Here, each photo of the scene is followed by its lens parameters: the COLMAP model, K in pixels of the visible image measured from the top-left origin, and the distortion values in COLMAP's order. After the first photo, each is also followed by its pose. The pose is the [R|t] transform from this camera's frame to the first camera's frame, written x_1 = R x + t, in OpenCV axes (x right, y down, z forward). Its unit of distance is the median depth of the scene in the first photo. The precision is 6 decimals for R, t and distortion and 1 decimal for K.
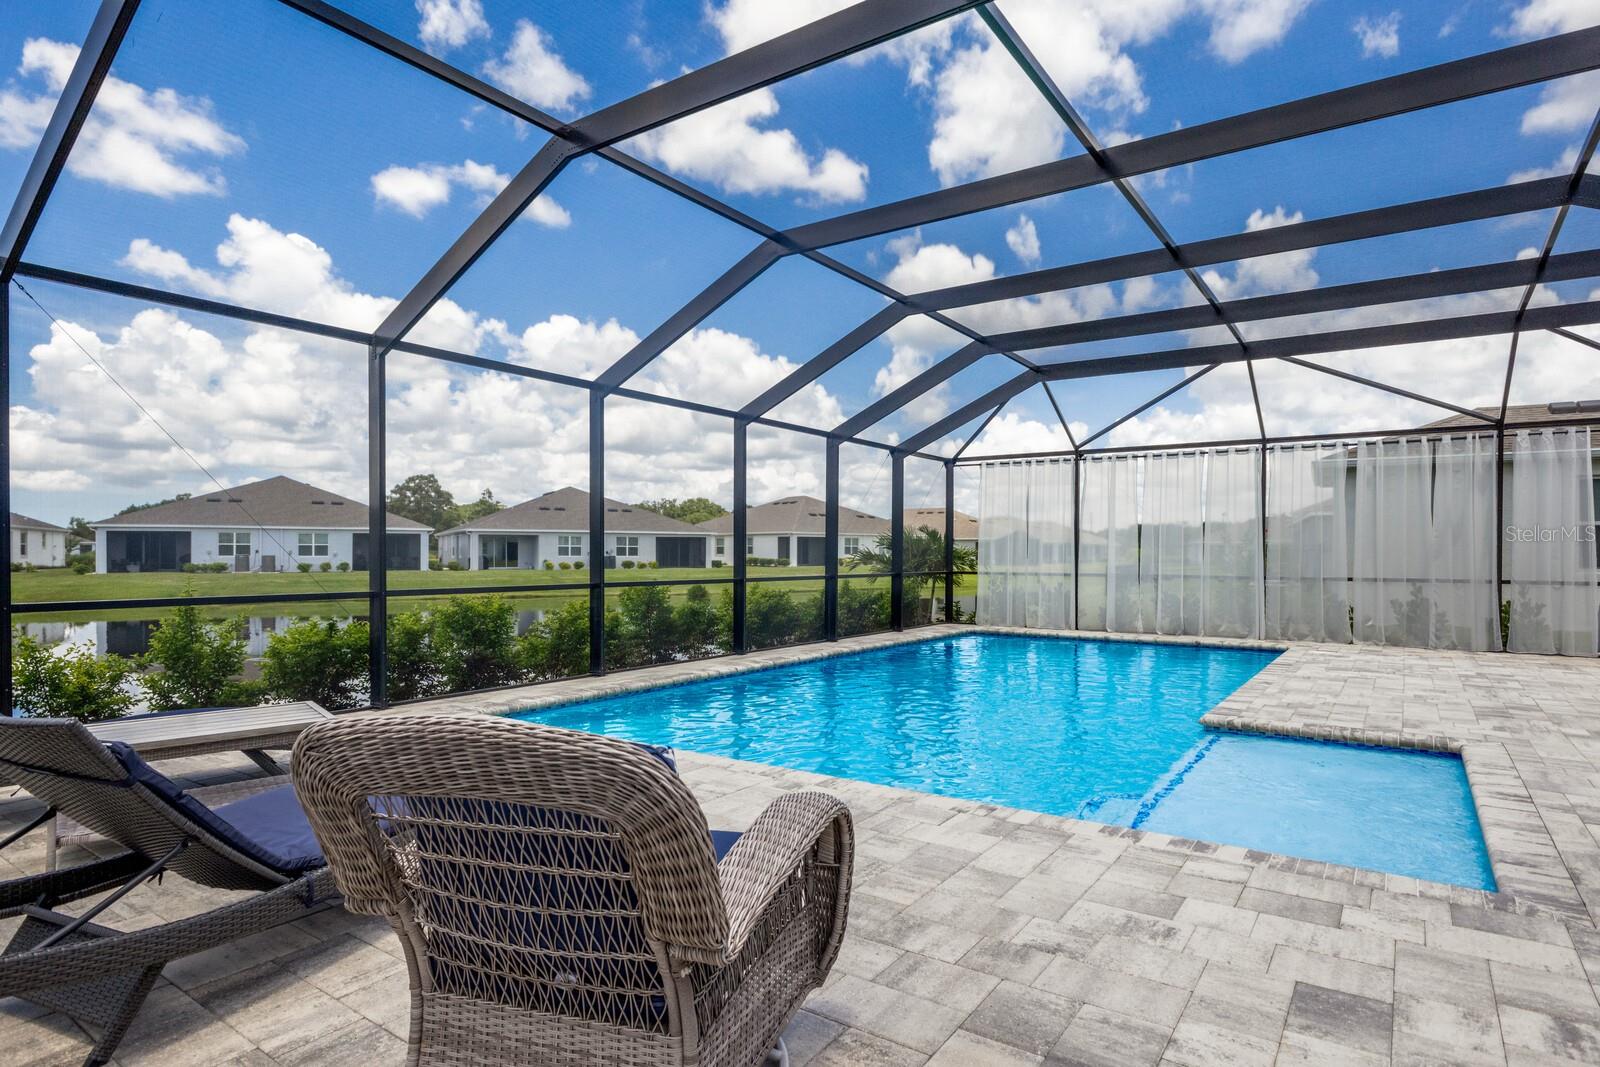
lens RADIAL K [[892.3, 0, 747.6], [0, 892.3, 575.3], [0, 0, 1]] dist [-0.009076, -0.001053]
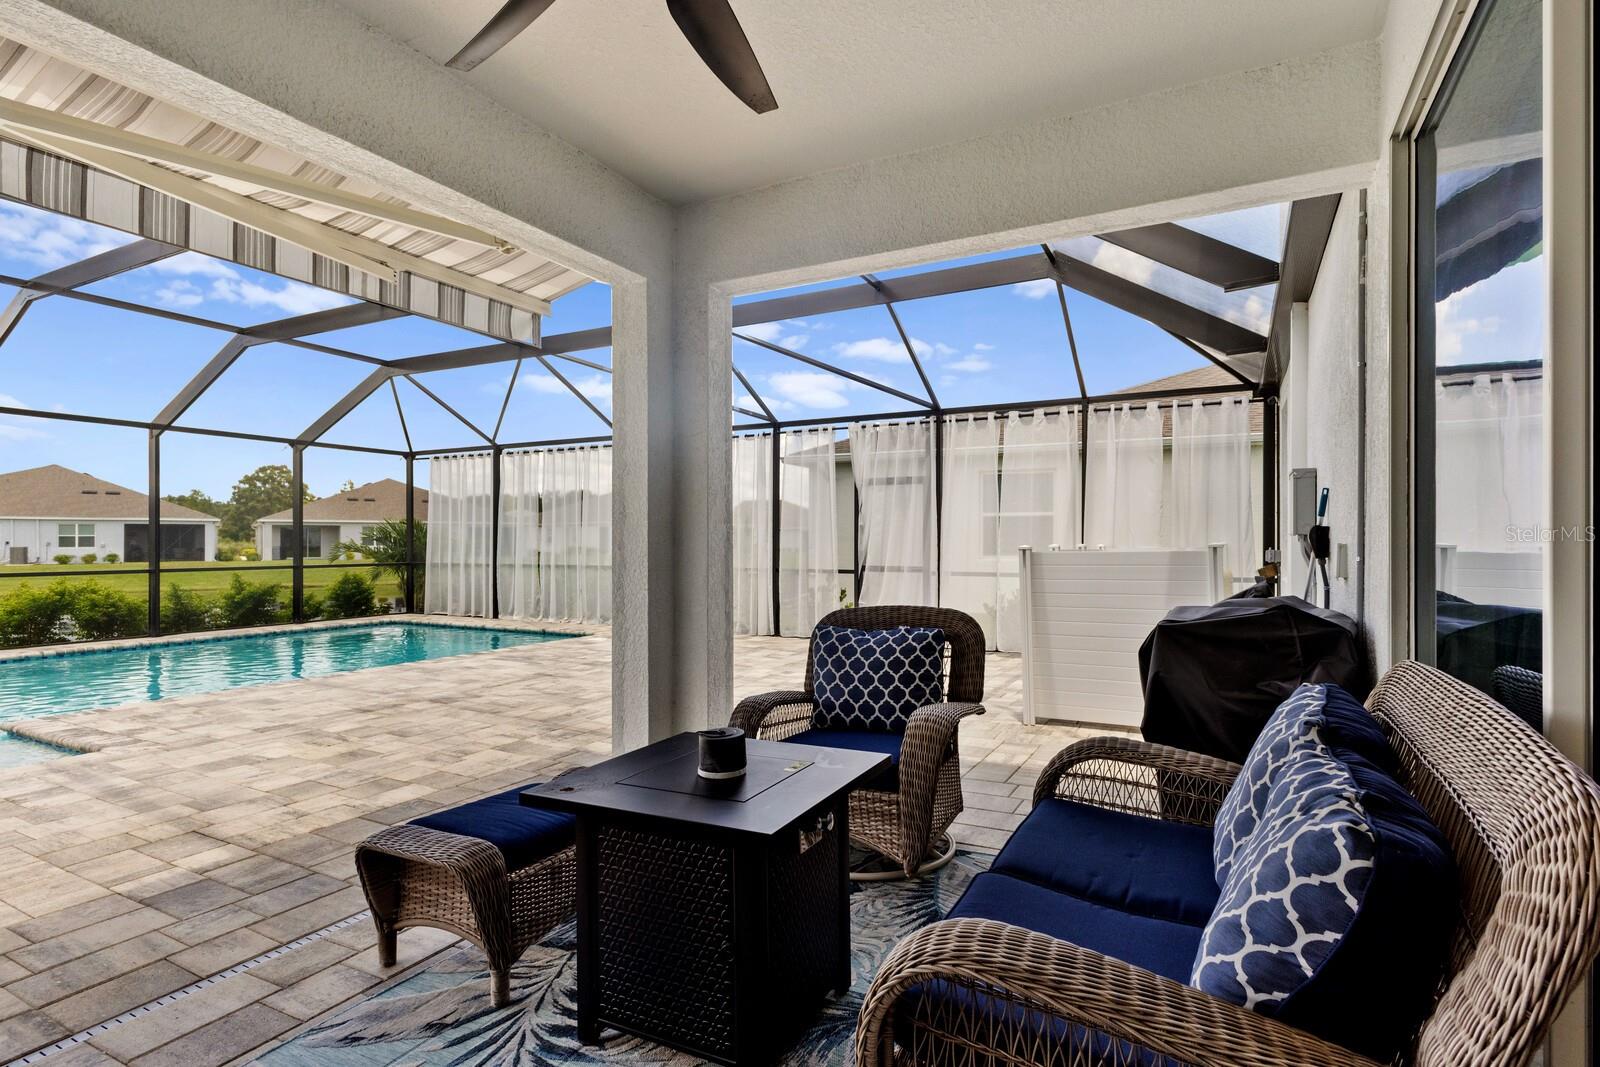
lens RADIAL K [[814.6, 0, 824.6], [0, 814.6, 531.0], [0, 0, 1]] dist [0.003726, -0.001092]
pose [[0.992986, -0.003555, 0.118182, 0.215180], [0.007792, 0.999343, -0.035404, -0.001314], [-0.117978, 0.036077, 0.992361, 0.012865]]
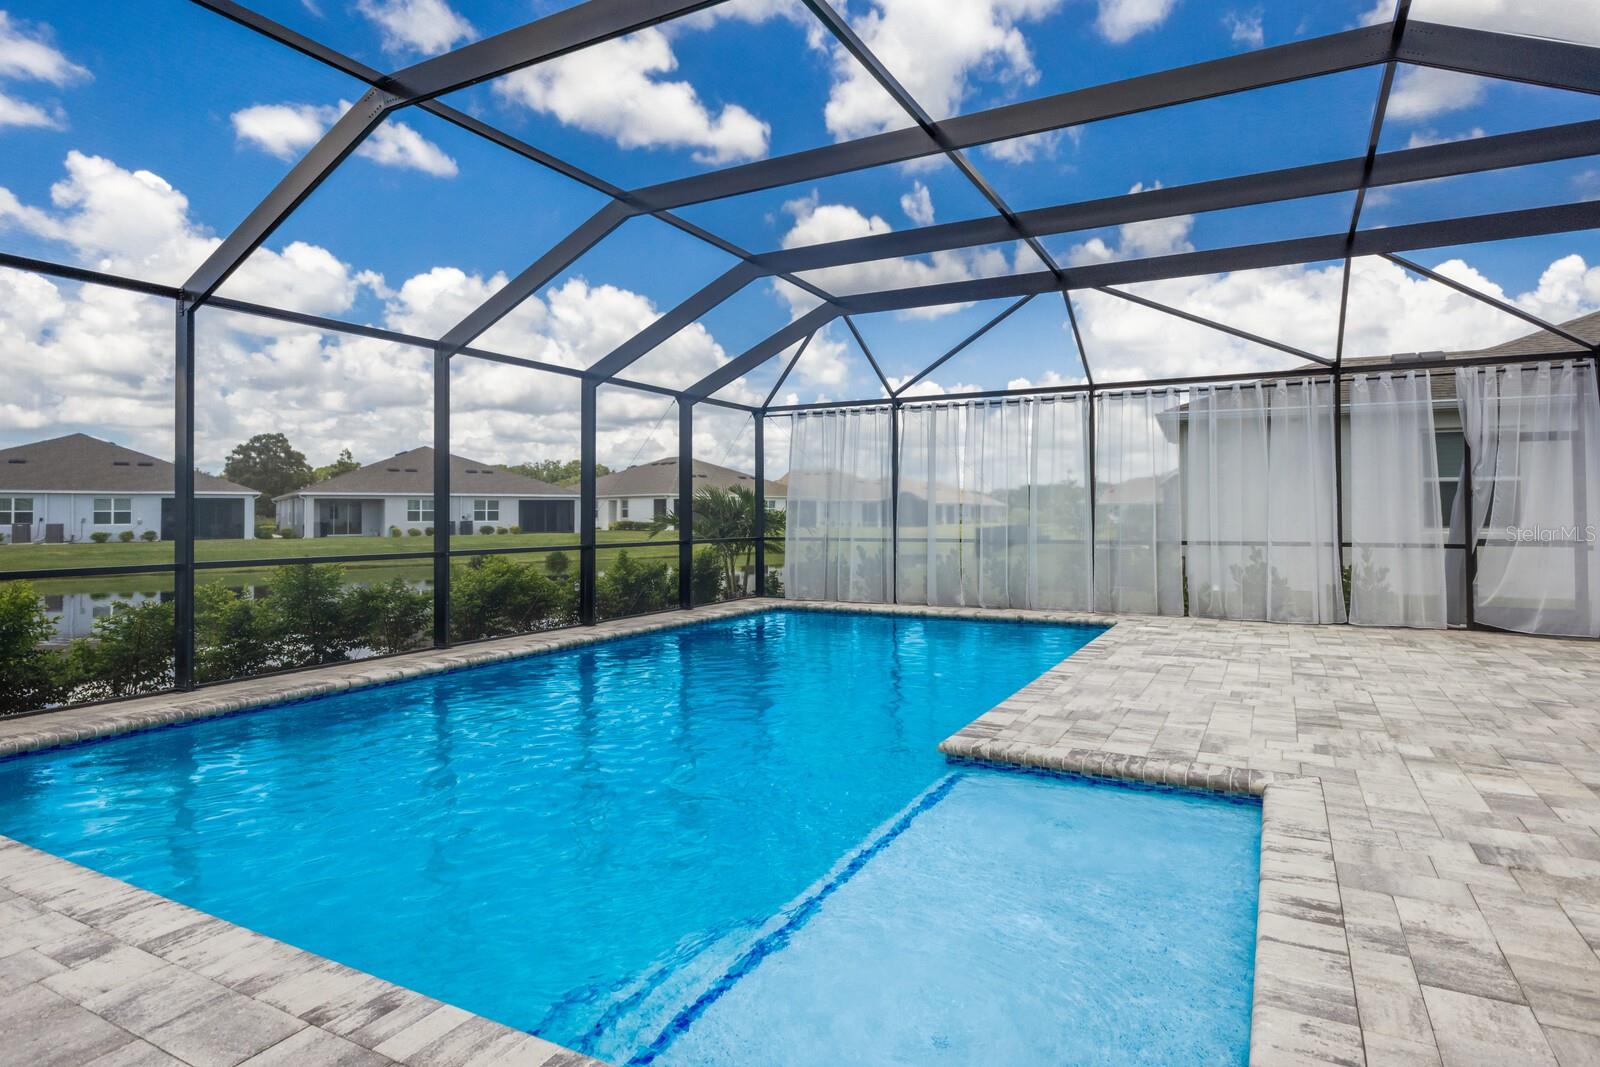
lens RADIAL K [[892.3, 0, 764.5], [0, 892.3, 525.7], [0, 0, 1]] dist [-0.009076, -0.001053]
pose [[0.993614, -0.008840, 0.112483, 0.052816], [0.010359, 0.999863, -0.012924, -0.001845], [-0.112353, 0.014006, 0.993570, 0.053785]]
